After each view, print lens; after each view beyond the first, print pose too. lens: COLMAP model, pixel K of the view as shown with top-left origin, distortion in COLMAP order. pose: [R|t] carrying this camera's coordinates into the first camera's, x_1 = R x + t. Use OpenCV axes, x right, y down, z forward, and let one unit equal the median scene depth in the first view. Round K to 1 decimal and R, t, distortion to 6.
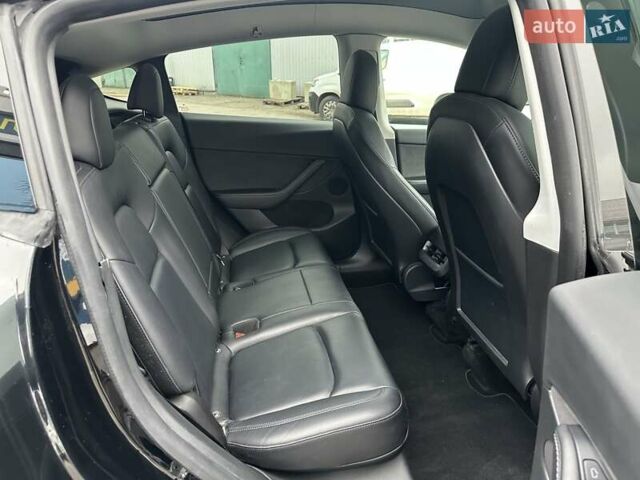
lens RADIAL K [[447.2, 0, 319.8], [0, 447.2, 243.4], [0, 0, 1]] dist [0.116707, -0.131618]
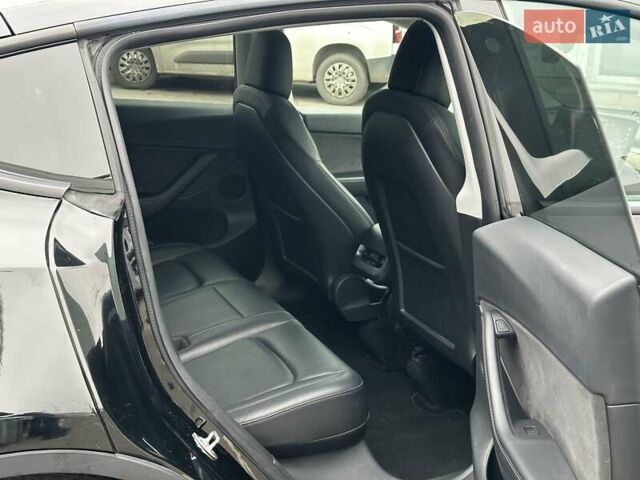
lens RADIAL K [[898.2, 0, 320.5], [0, 898.2, 244.2], [0, 0, 1]] dist [0.193111, -0.406462]
pose [[0.966341, -0.041601, 0.253881, -0.286838], [0.063018, 0.995052, -0.076818, 0.128048], [-0.249429, 0.090231, 0.964180, -0.674832]]
